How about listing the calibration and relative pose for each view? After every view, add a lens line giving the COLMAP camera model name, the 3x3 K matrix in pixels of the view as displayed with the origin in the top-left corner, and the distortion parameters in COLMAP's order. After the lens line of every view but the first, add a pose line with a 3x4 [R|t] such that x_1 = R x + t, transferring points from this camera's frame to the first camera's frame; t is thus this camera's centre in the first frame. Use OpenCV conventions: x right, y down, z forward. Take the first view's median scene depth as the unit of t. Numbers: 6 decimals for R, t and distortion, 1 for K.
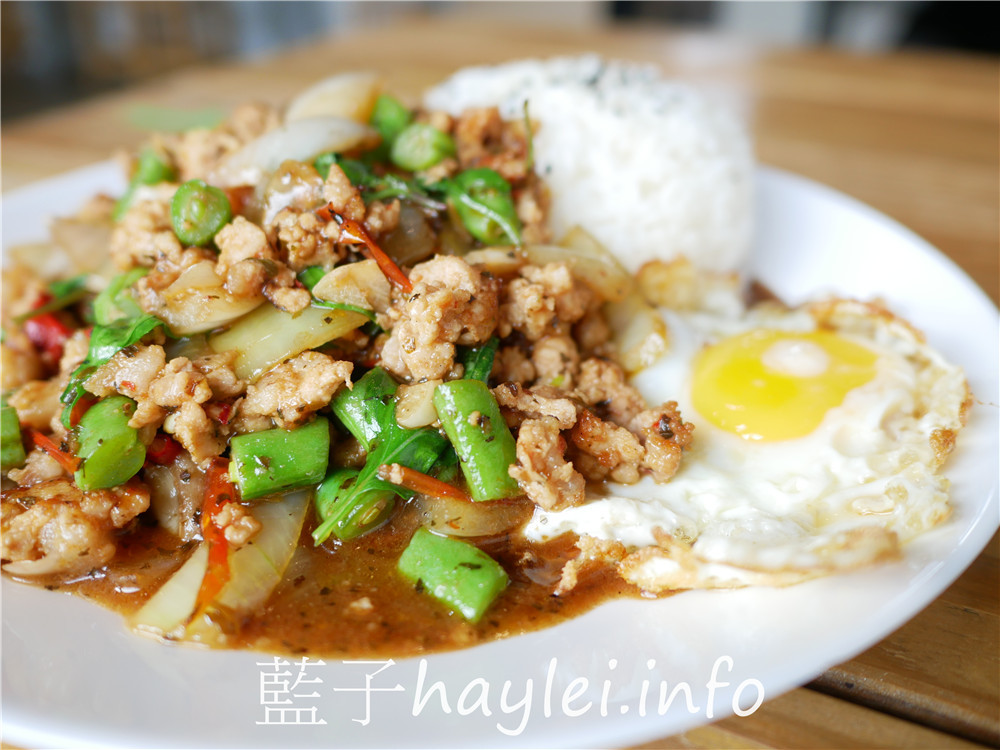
lens RADIAL K [[863.9, 0, 500.0], [0, 863.9, 375.0], [0, 0, 1]] dist [-0.045480, 0.005771]
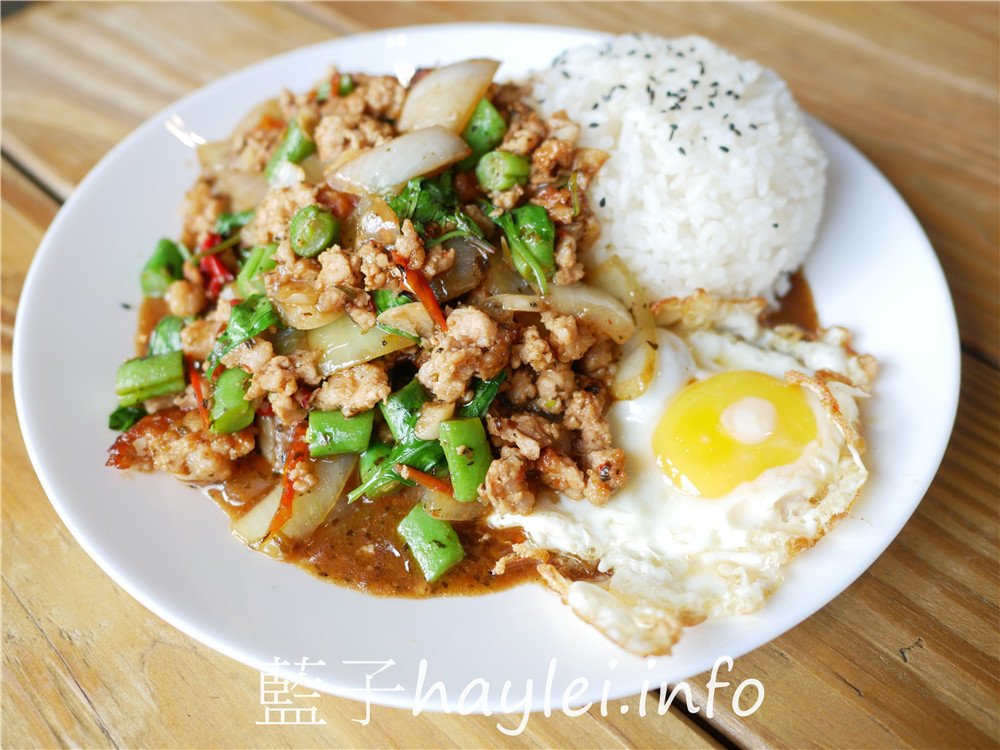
lens RADIAL K [[863.9, 0, 500.0], [0, 863.9, 375.0], [0, 0, 1]] dist [-0.045480, 0.005771]
pose [[0.955678, 0.227916, -0.186369, 0.261995], [-0.150840, 0.922669, 0.354865, -0.562986], [0.252836, -0.311025, 0.916154, -0.255059]]
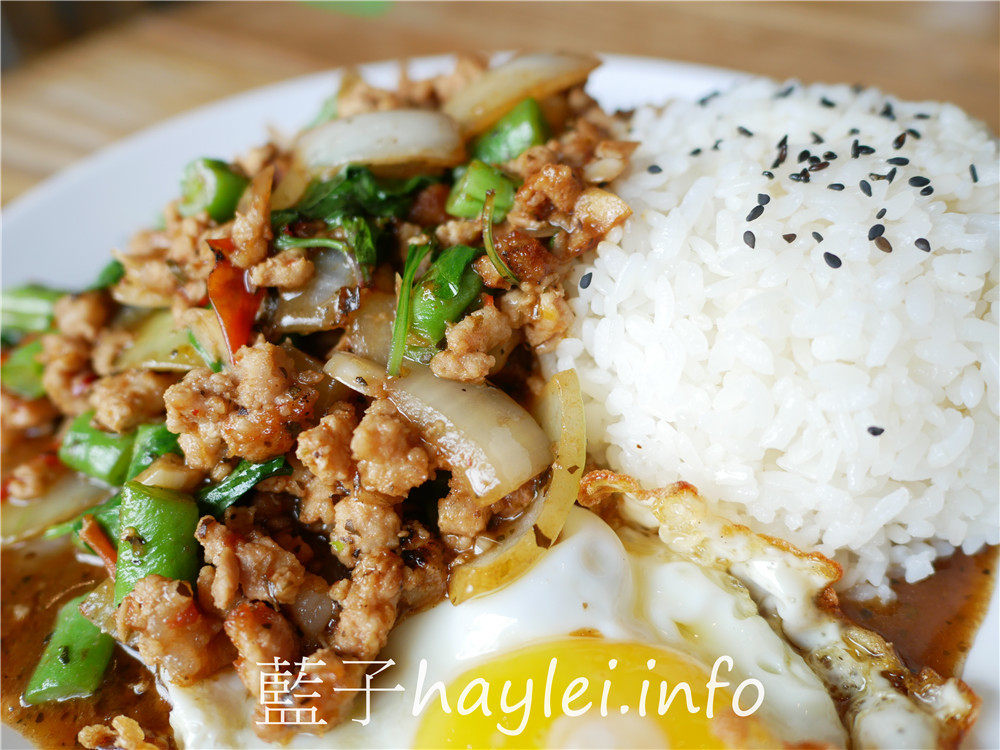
lens RADIAL K [[863.9, 0, 500.0], [0, 863.9, 375.0], [0, 0, 1]] dist [-0.045480, 0.005771]
pose [[0.594908, 0.498167, -0.630804, 0.663288], [-0.349816, 0.867028, 0.354812, -0.533085], [0.723681, 0.009585, 0.690069, 0.630761]]
